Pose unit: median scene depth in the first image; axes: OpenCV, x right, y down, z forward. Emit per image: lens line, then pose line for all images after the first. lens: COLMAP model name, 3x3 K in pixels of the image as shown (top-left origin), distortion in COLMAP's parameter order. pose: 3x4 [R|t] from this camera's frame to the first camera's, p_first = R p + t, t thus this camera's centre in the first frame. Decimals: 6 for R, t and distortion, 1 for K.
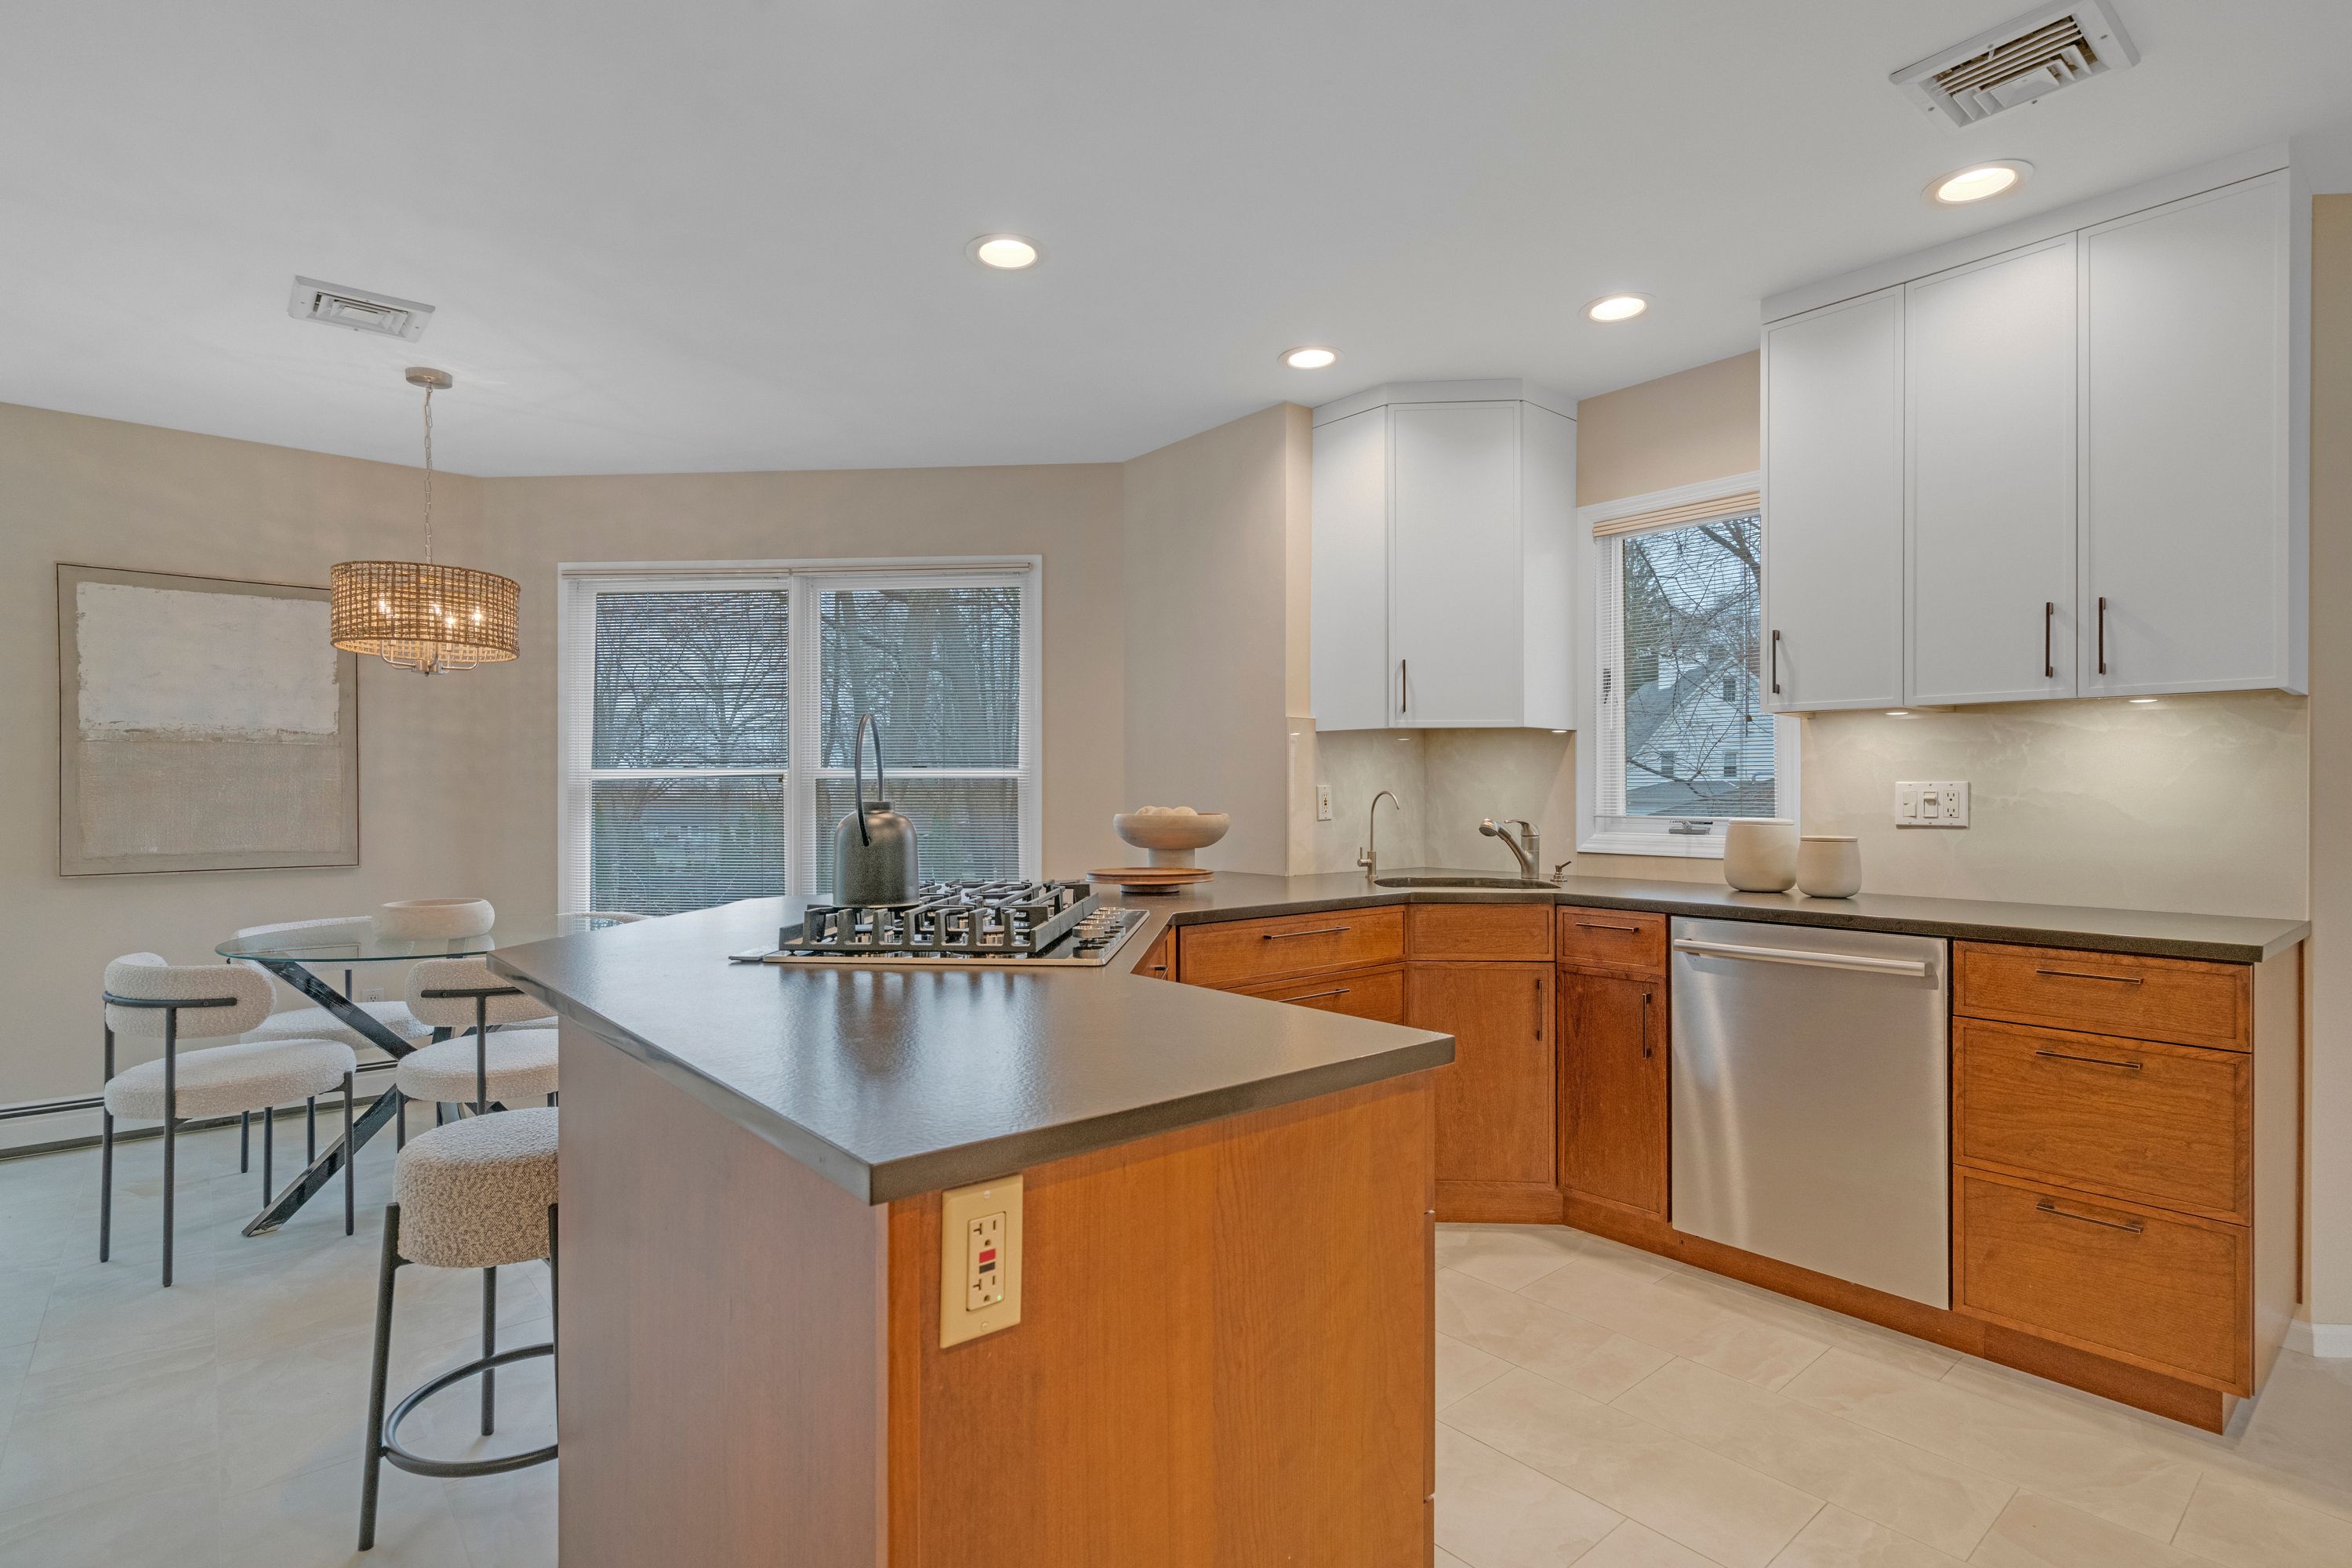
lens RADIAL K [[1147.2, 0, 1166.1], [0, 1147.2, 798.2], [0, 0, 1]] dist [-0.005000, 0.000639]
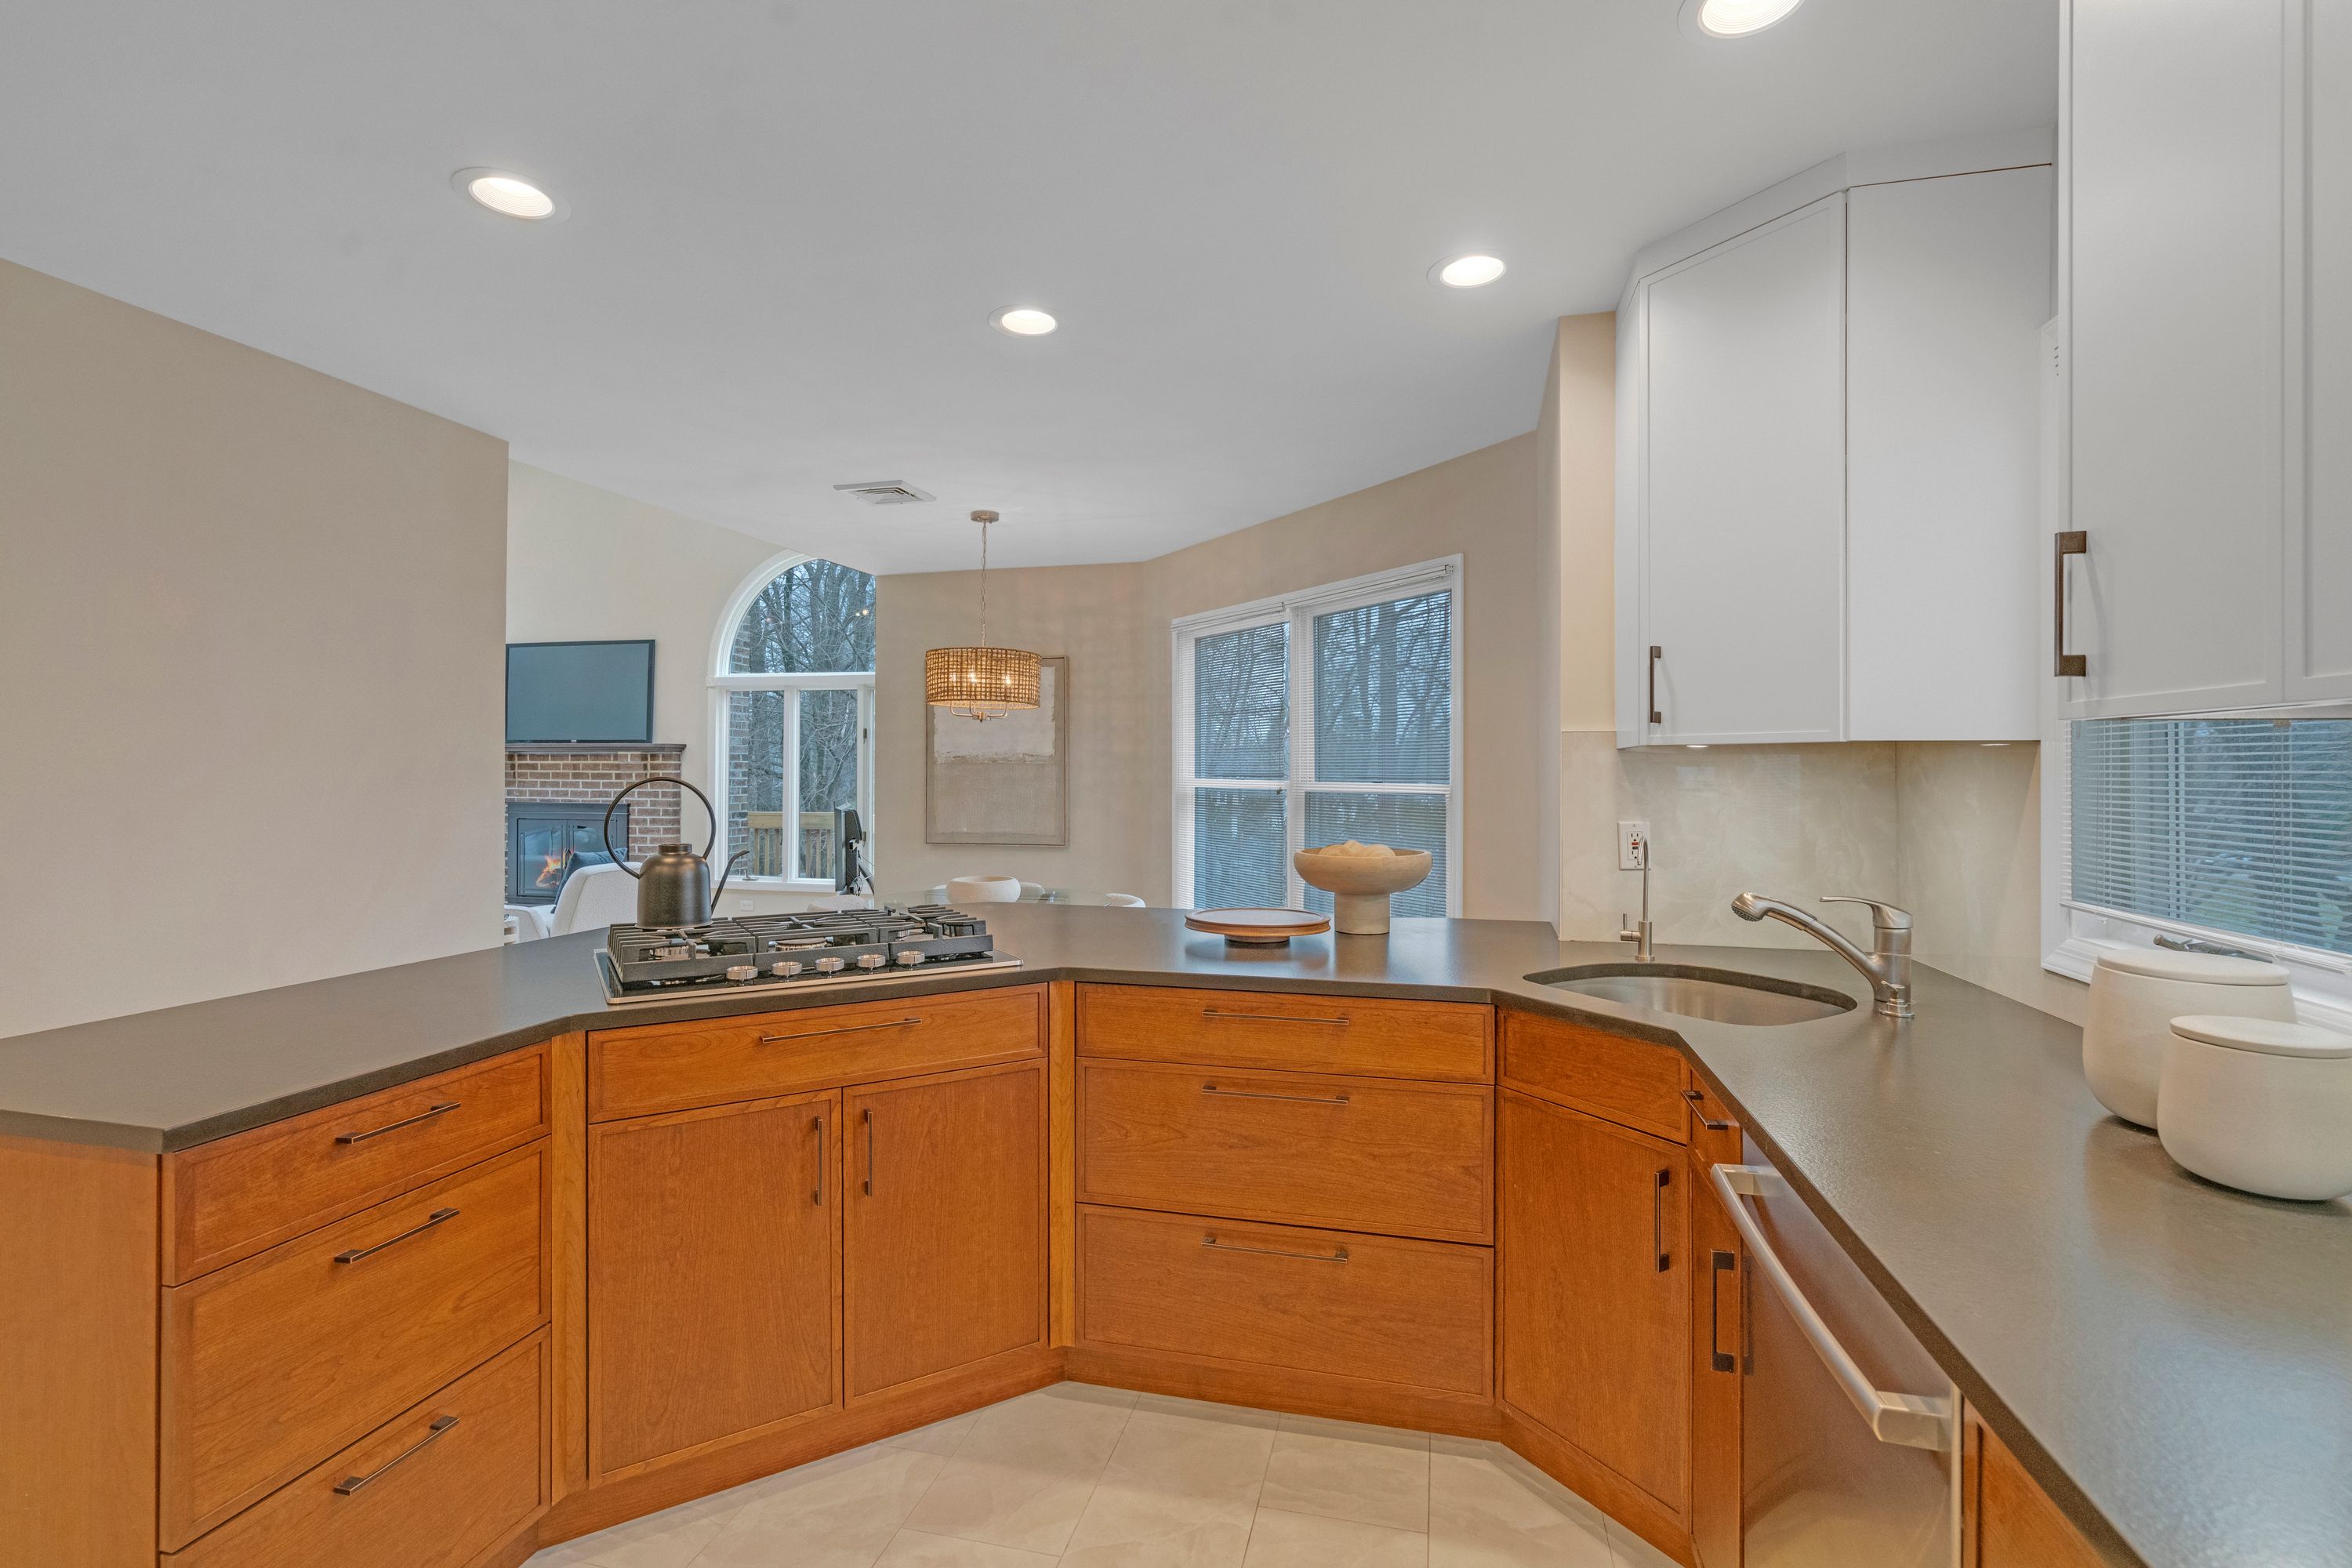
lens RADIAL K [[1041.5, 0, 1178.1], [0, 1041.5, 771.5], [0, 0, 1]] dist [-0.004521, 0.003318]
pose [[0.589132, 0.004300, -0.808026, 0.468883], [-0.007655, 0.999971, -0.000260, -0.038276], [0.808001, 0.006338, 0.589147, 0.353628]]
